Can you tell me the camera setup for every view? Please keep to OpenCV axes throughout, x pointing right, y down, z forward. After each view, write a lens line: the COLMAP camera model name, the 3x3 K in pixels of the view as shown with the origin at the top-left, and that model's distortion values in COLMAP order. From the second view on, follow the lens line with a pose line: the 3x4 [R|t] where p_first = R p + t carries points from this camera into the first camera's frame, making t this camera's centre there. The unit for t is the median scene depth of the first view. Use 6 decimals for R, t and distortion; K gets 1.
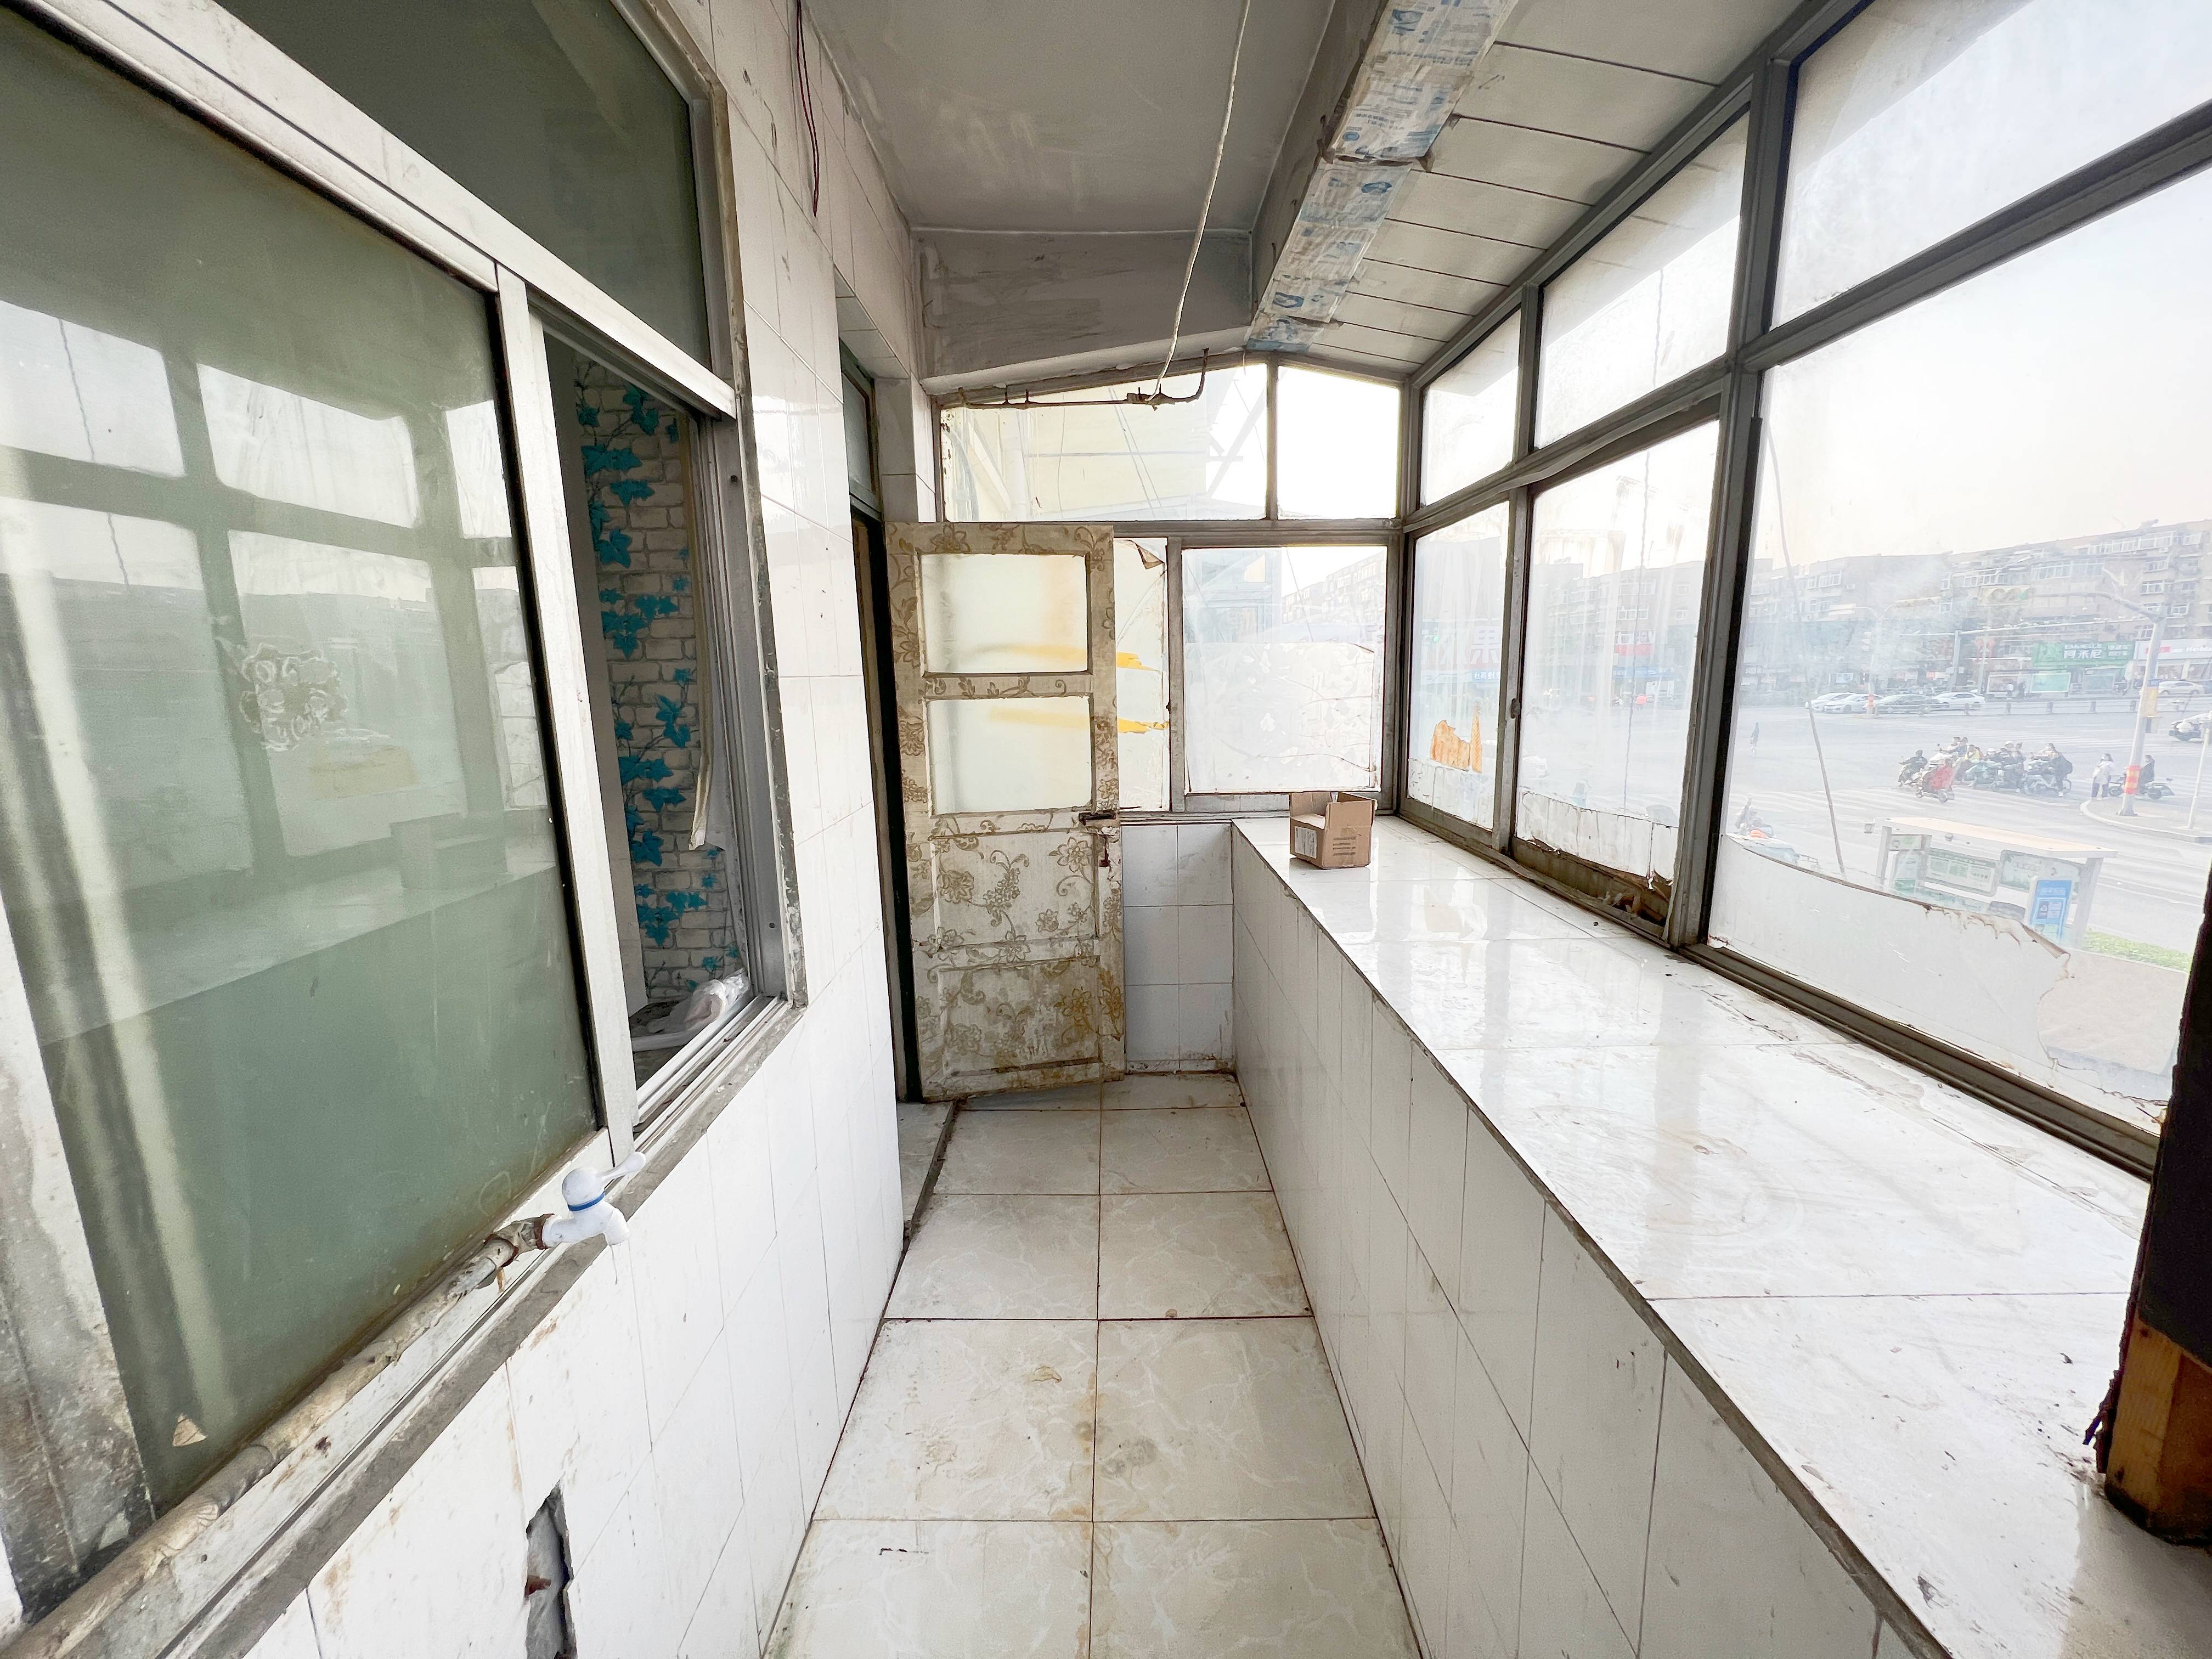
lens RADIAL K [[881.5, 0, 1105.7], [0, 881.5, 823.4], [0, 0, 1]] dist [-0.000974, -0.000178]
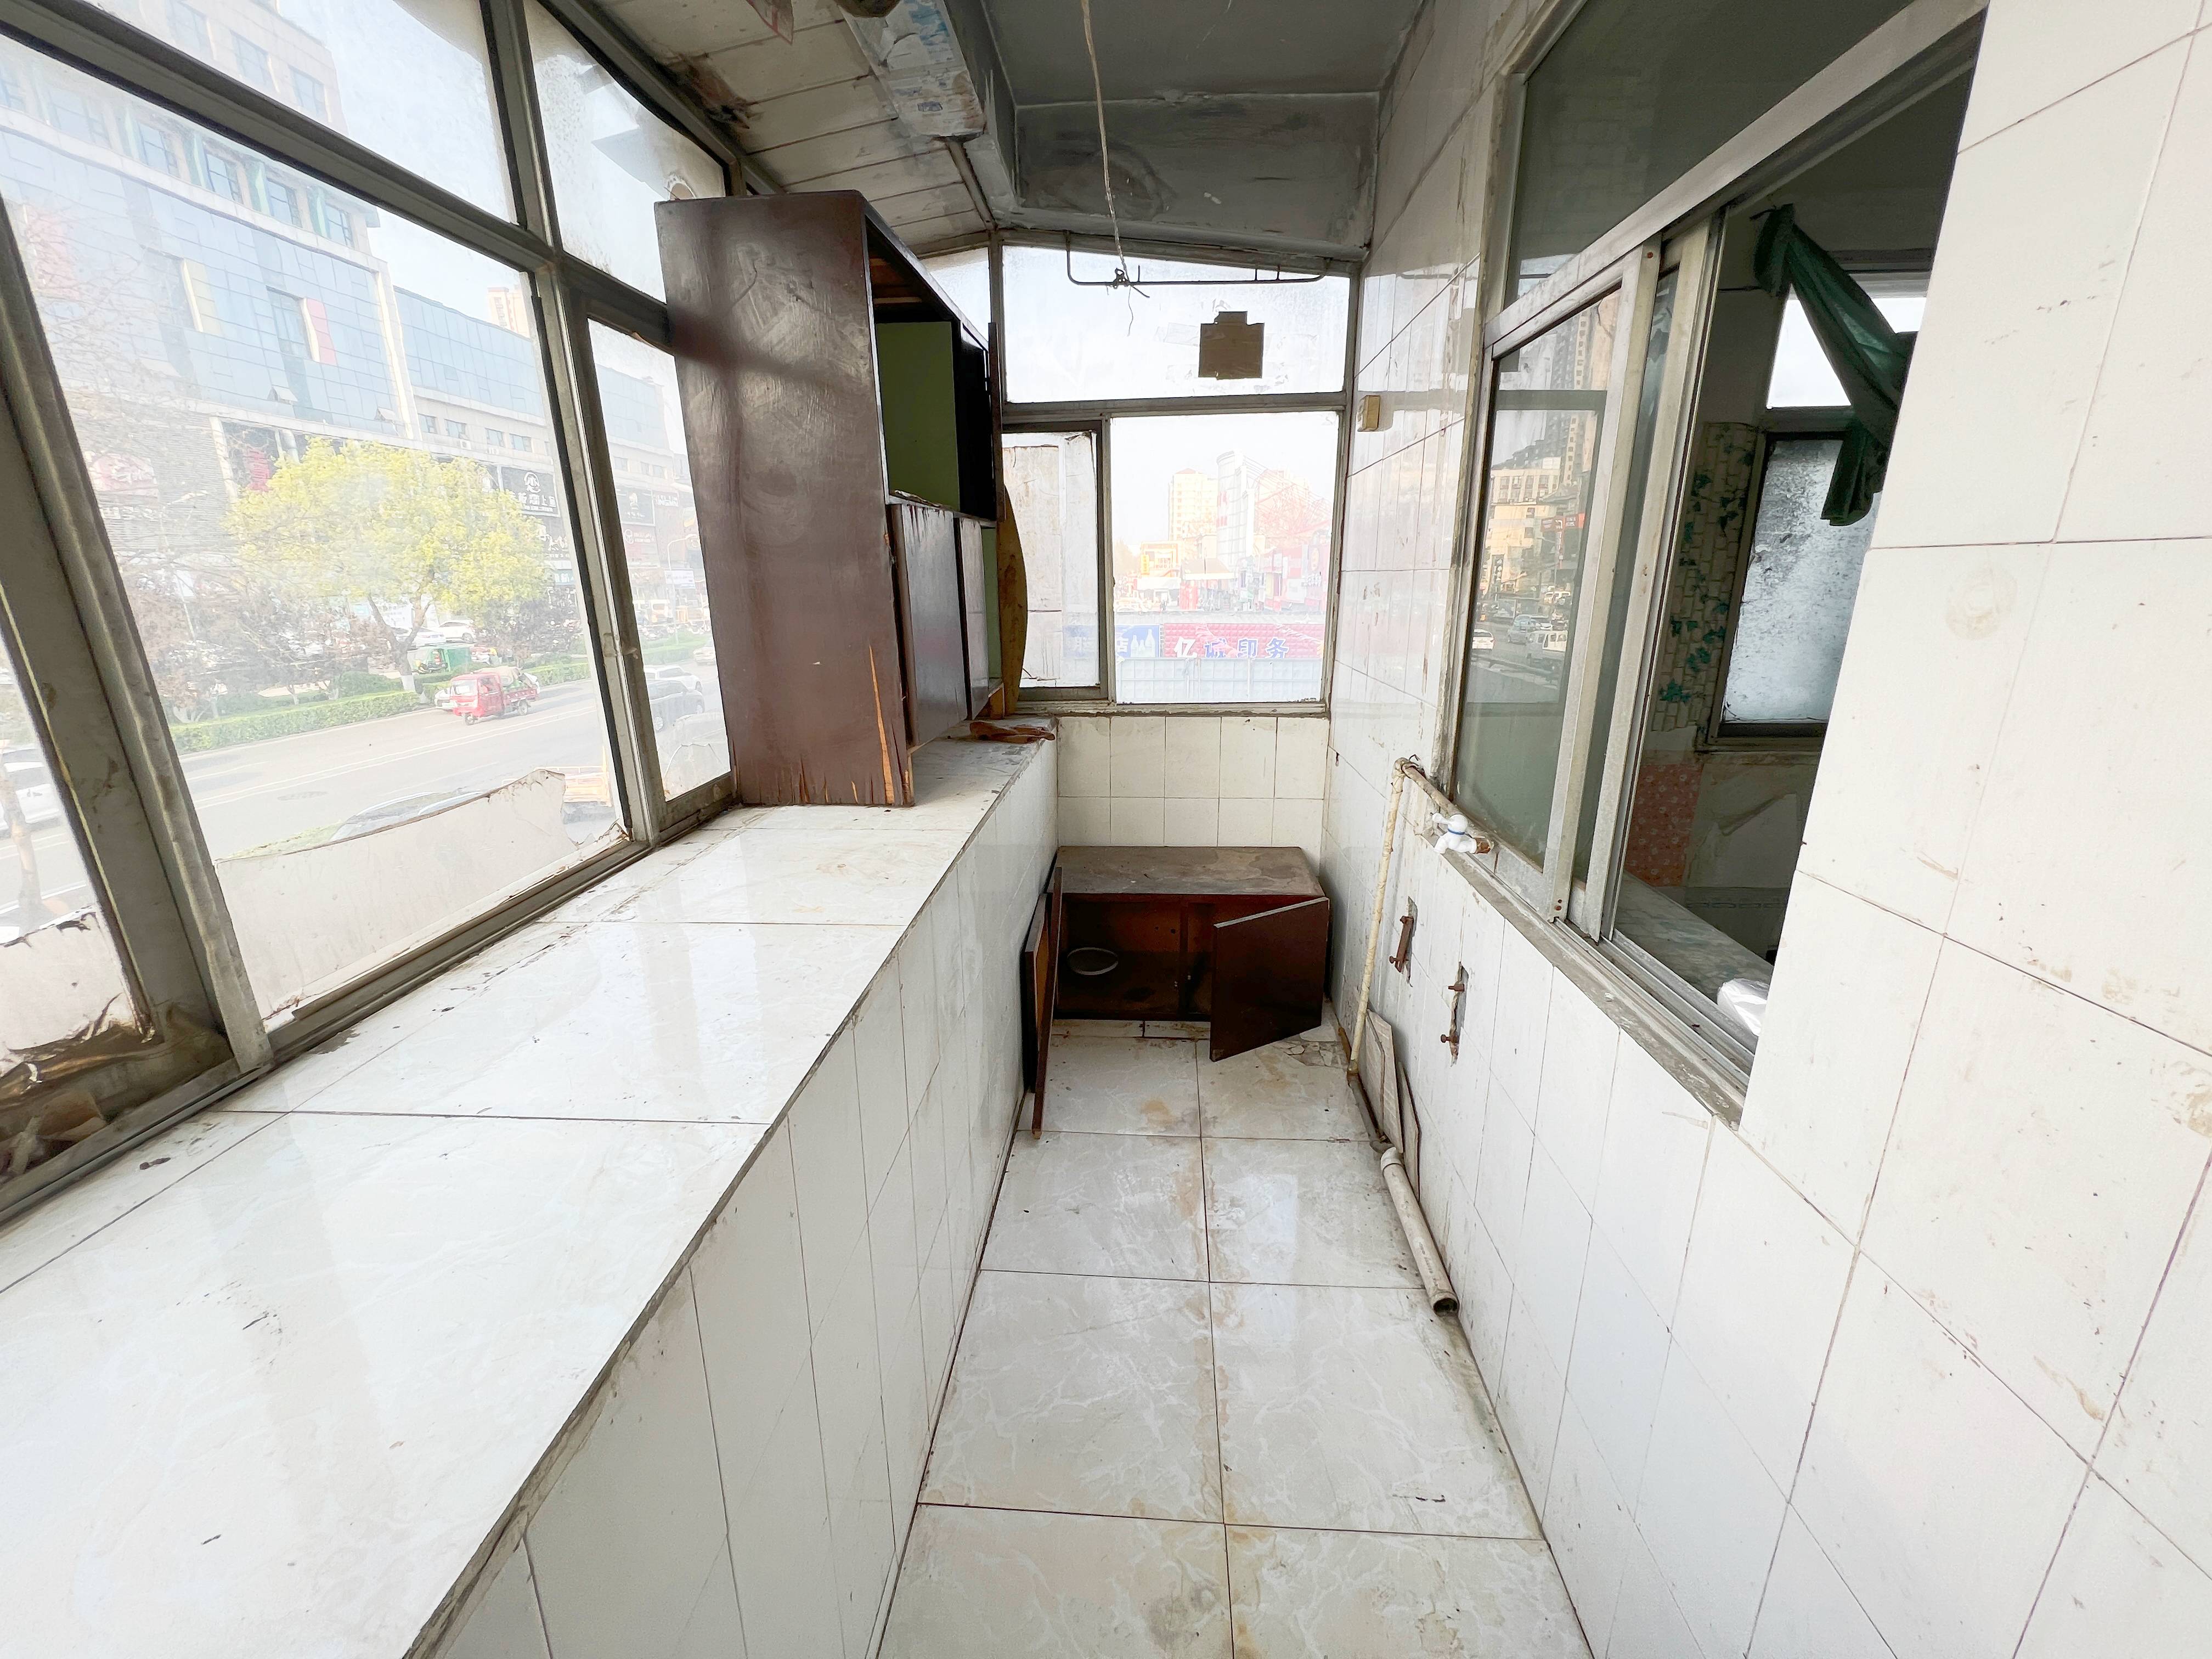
lens RADIAL K [[881.5, 0, 1105.7], [0, 881.5, 823.4], [0, 0, 1]] dist [-0.000974, -0.000178]
pose [[-0.998038, 0.018070, 0.059952, 0.043942], [0.042323, 0.900299, 0.433209, -0.283765], [-0.046147, 0.434897, -0.899297, 1.682605]]
